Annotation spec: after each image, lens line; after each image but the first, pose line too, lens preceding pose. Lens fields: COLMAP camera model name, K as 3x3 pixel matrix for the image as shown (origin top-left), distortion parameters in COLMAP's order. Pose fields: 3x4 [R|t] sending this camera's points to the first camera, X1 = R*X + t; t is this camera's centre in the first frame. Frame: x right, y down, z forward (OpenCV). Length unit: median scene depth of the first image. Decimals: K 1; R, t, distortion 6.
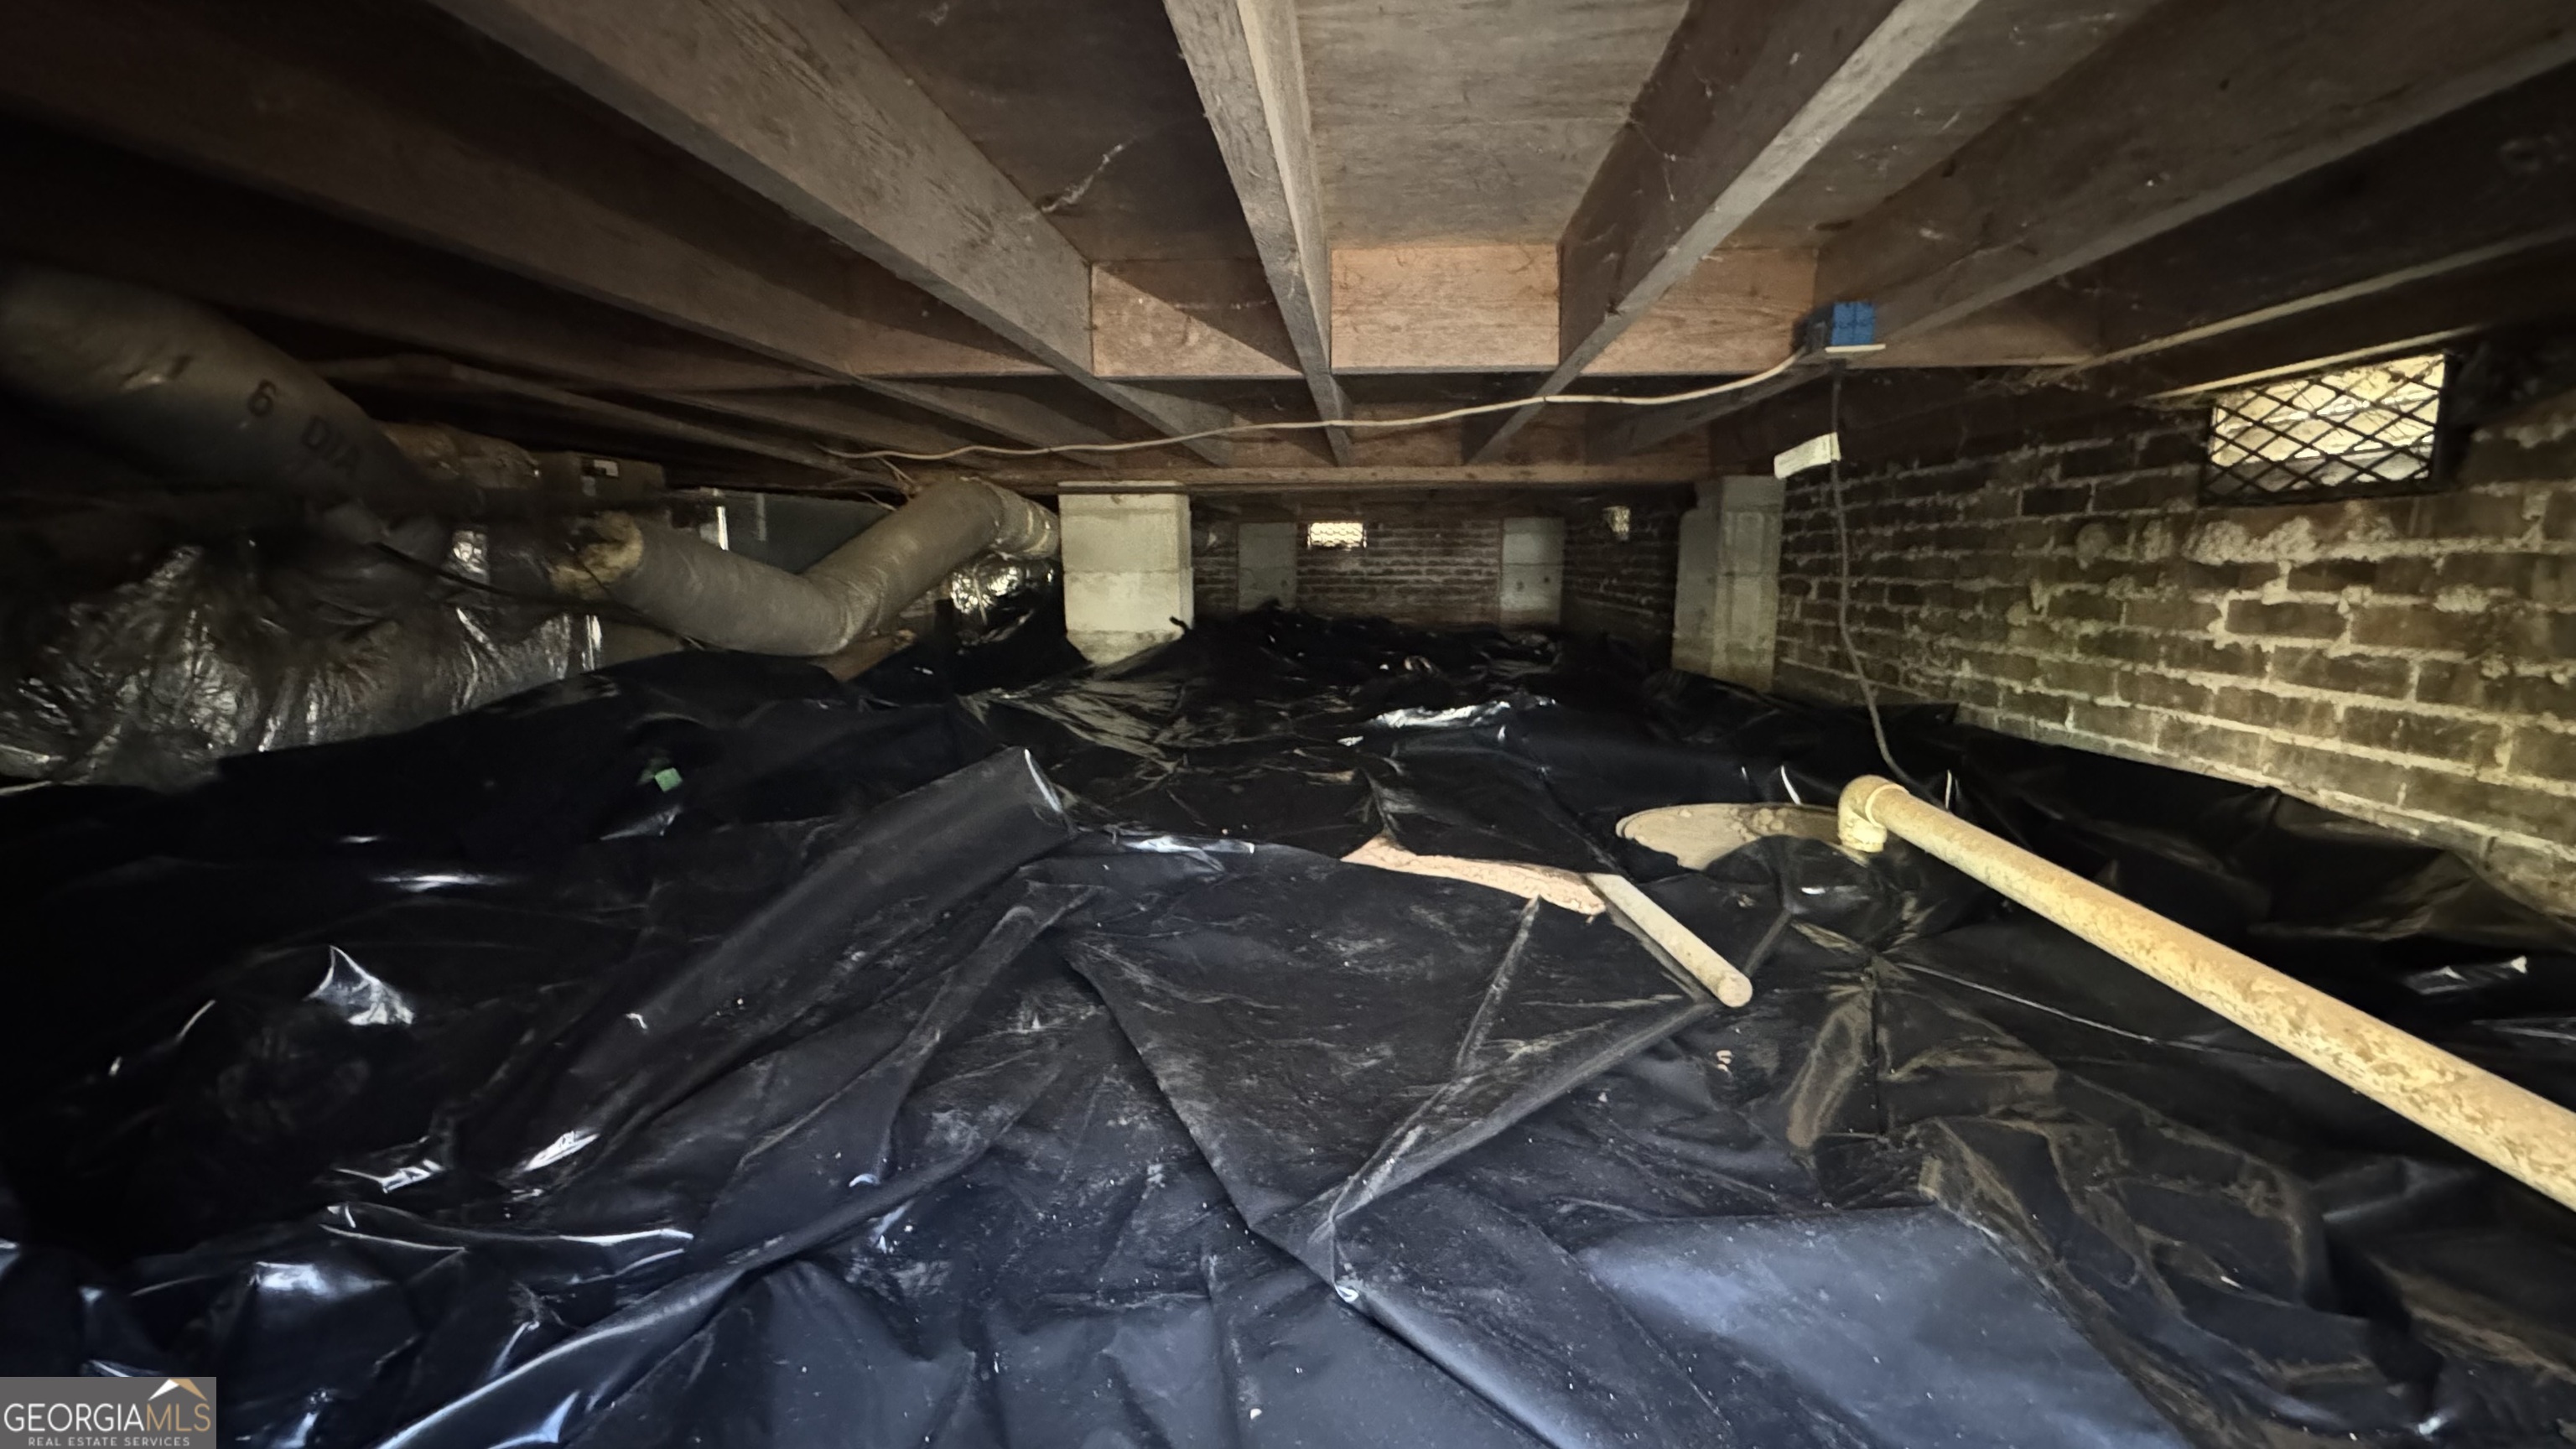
lens RADIAL K [[1028.7, 0, 1286.7], [0, 1028.7, 719.6], [0, 0, 1]] dist [-0.003118, 0.000605]
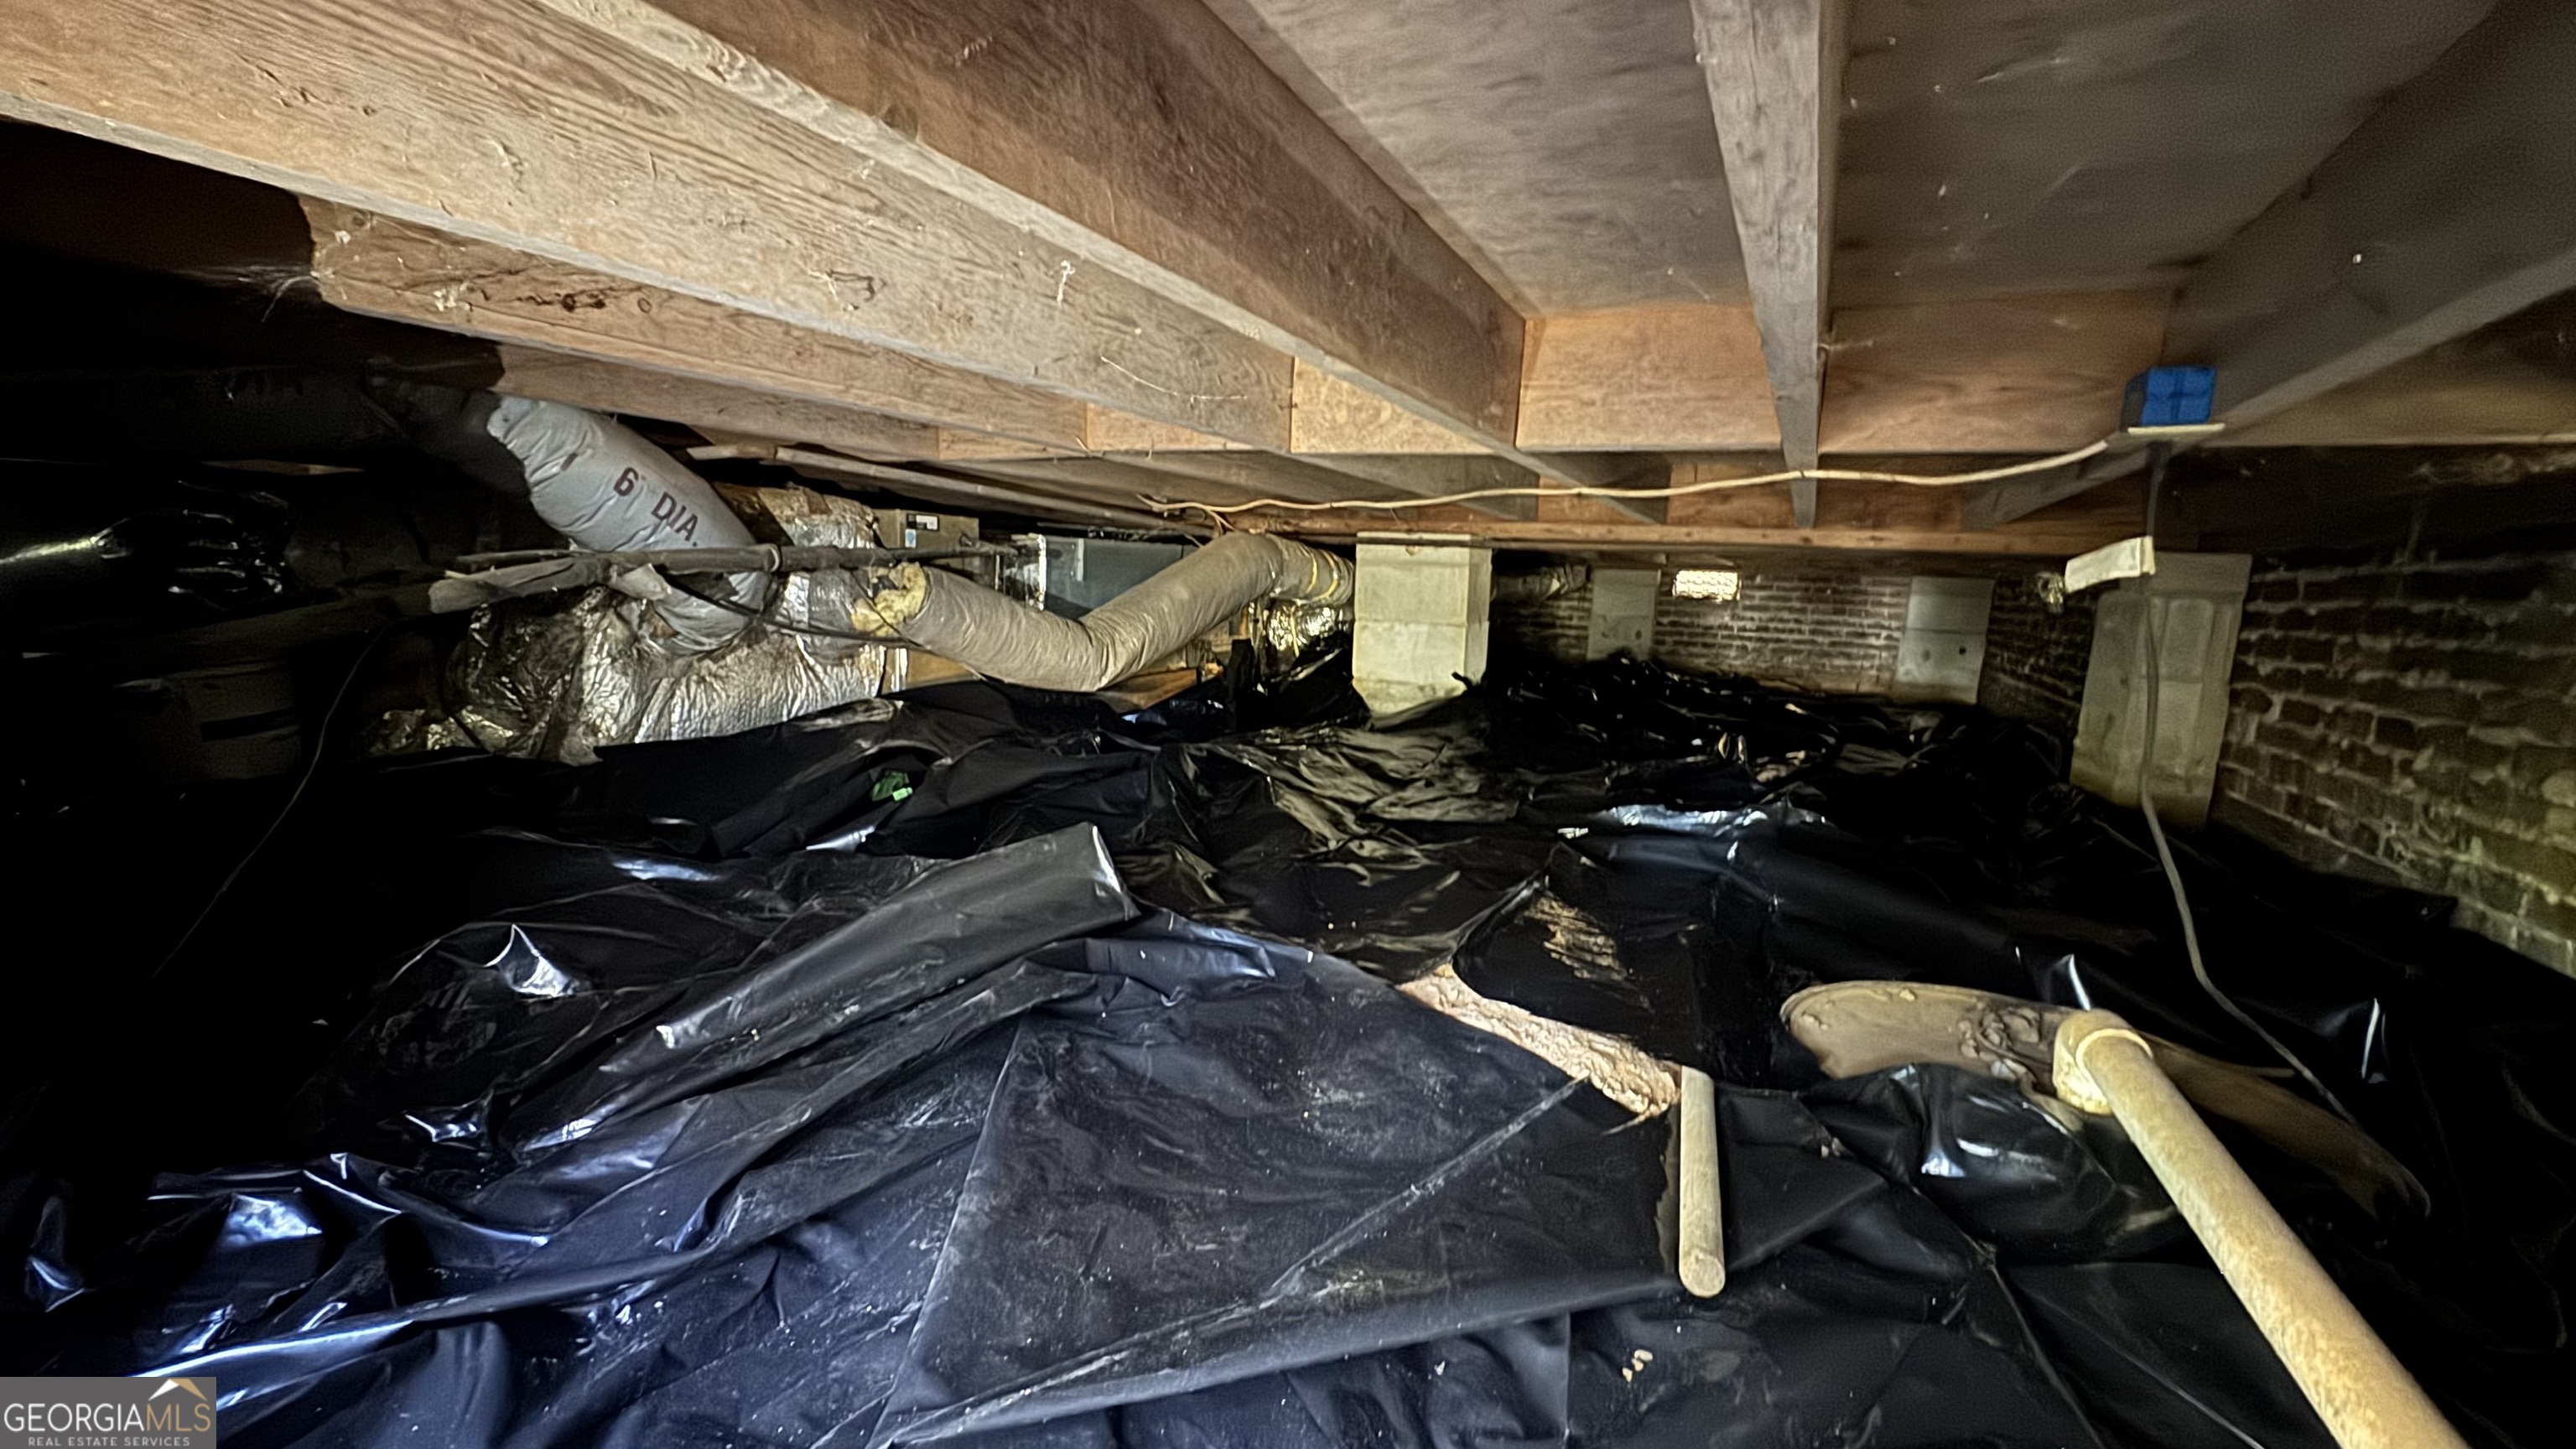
lens RADIAL K [[1020.4, 0, 1288.0], [0, 1020.4, 724.5], [0, 0, 1]] dist [-0.000001, 0.000322]
pose [[0.927150, 0.098591, -0.361488, 0.147895], [-0.106230, 0.994341, -0.001266, -0.047585], [0.359317, 0.039575, 0.932376, 0.051720]]
